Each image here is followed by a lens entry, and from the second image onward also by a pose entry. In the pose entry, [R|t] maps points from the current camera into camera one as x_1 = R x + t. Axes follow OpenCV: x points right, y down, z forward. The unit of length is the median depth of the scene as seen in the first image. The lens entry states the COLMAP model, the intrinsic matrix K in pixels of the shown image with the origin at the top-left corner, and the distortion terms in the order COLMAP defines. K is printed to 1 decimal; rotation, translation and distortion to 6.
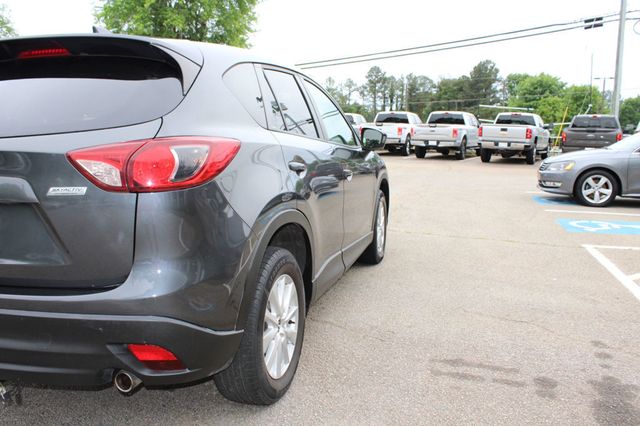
lens RADIAL K [[536.9, 0, 320.0], [0, 536.9, 213.0], [0, 0, 1]] dist [-0.168344, 0.143918]
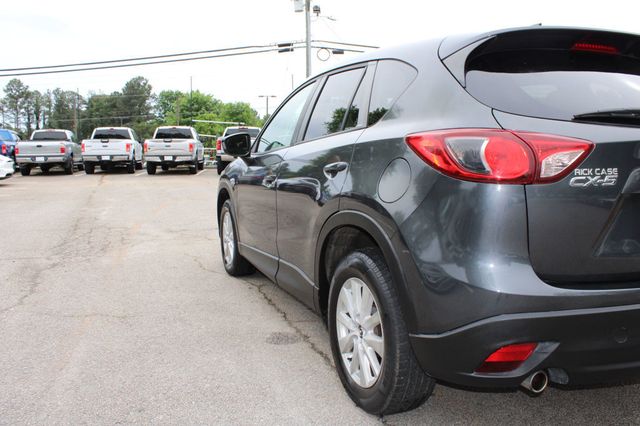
lens RADIAL K [[536.9, 0, 320.0], [0, 536.9, 213.0], [0, 0, 1]] dist [-0.168344, 0.143918]
pose [[0.798339, -0.082556, 0.596522, -0.142492], [0.101015, 0.994882, 0.002497, -0.004340], [-0.593675, 0.058264, 0.802593, 0.047495]]
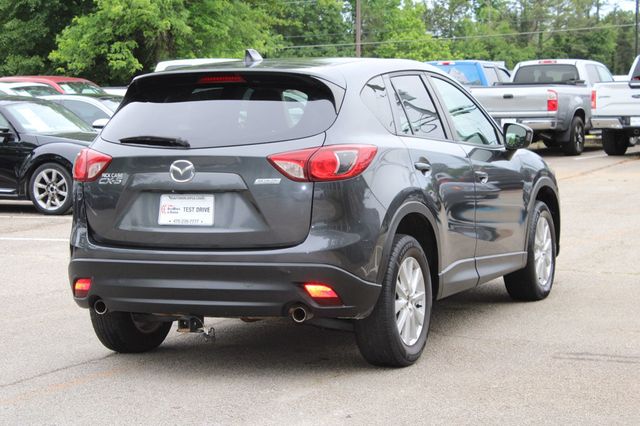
lens RADIAL K [[1522.5, 0, 320.0], [0, 1522.5, 213.0], [0, 0, 1]] dist [0.036451, 0.635632]
pose [[0.991176, -0.016077, -0.131573, 0.018117], [0.006251, 0.997183, -0.074750, 0.027518], [0.132404, 0.073268, 0.988484, -0.242334]]
